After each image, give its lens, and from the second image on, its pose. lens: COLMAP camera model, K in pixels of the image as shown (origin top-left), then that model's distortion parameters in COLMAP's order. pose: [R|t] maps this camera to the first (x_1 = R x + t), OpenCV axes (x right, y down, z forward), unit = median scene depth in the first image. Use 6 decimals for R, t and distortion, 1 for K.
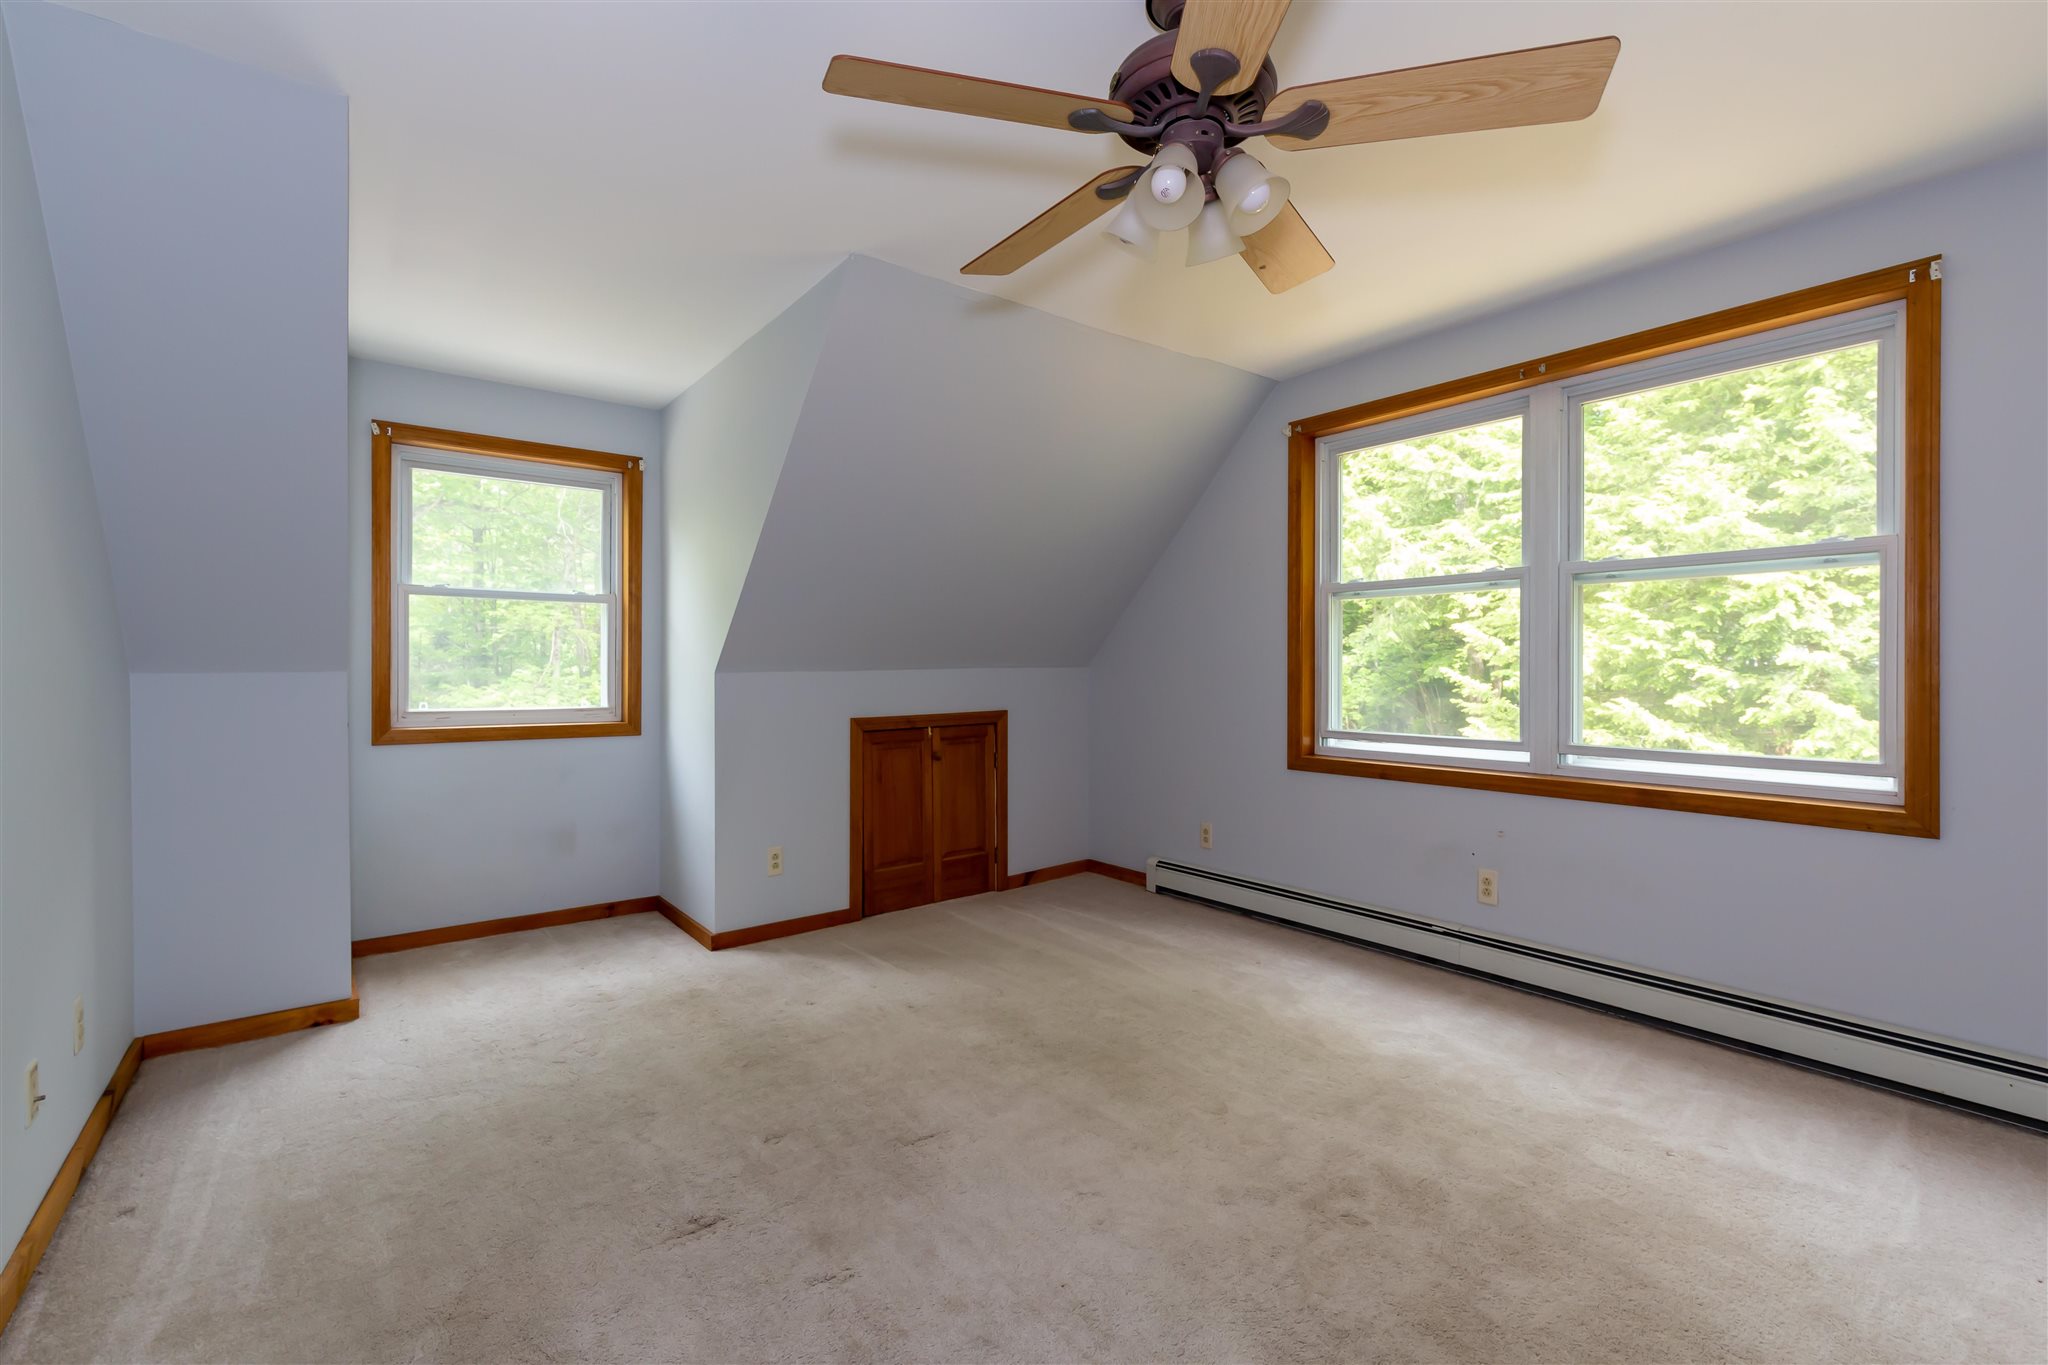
lens RADIAL K [[888.2, 0, 1010.2], [0, 888.2, 673.8], [0, 0, 1]] dist [0.000981, -0.000194]
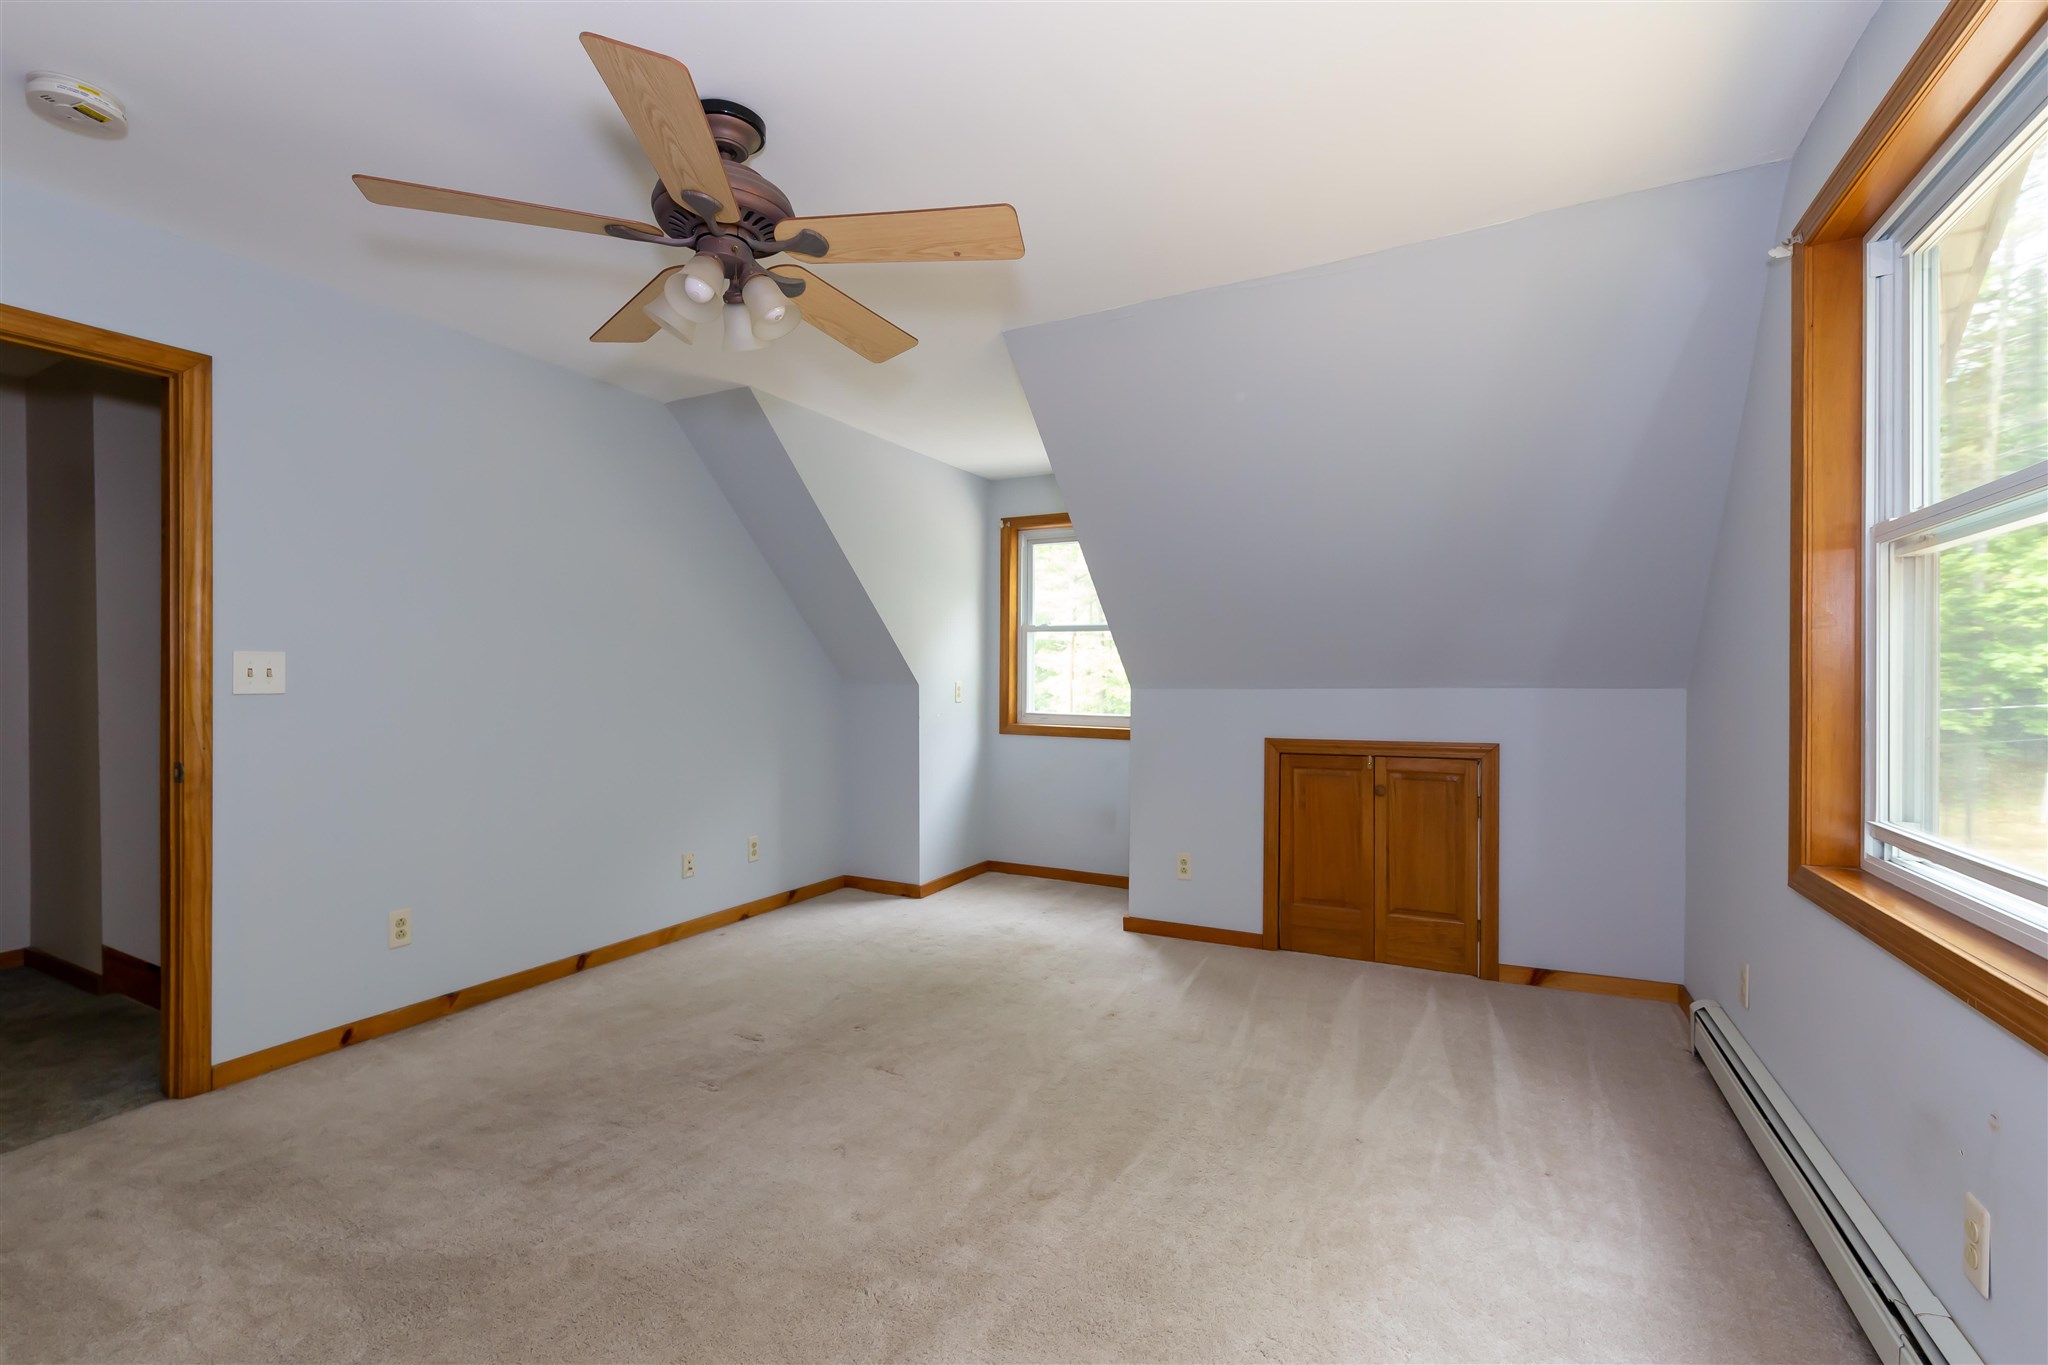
lens RADIAL K [[888.2, 0, 1010.2], [0, 888.2, 673.8], [0, 0, 1]] dist [0.000981, -0.000194]
pose [[0.406367, -0.003968, -0.913701, 0.607427], [-0.012725, 0.999869, -0.010002, -0.007007], [0.913621, 0.015691, 0.406263, 0.360417]]
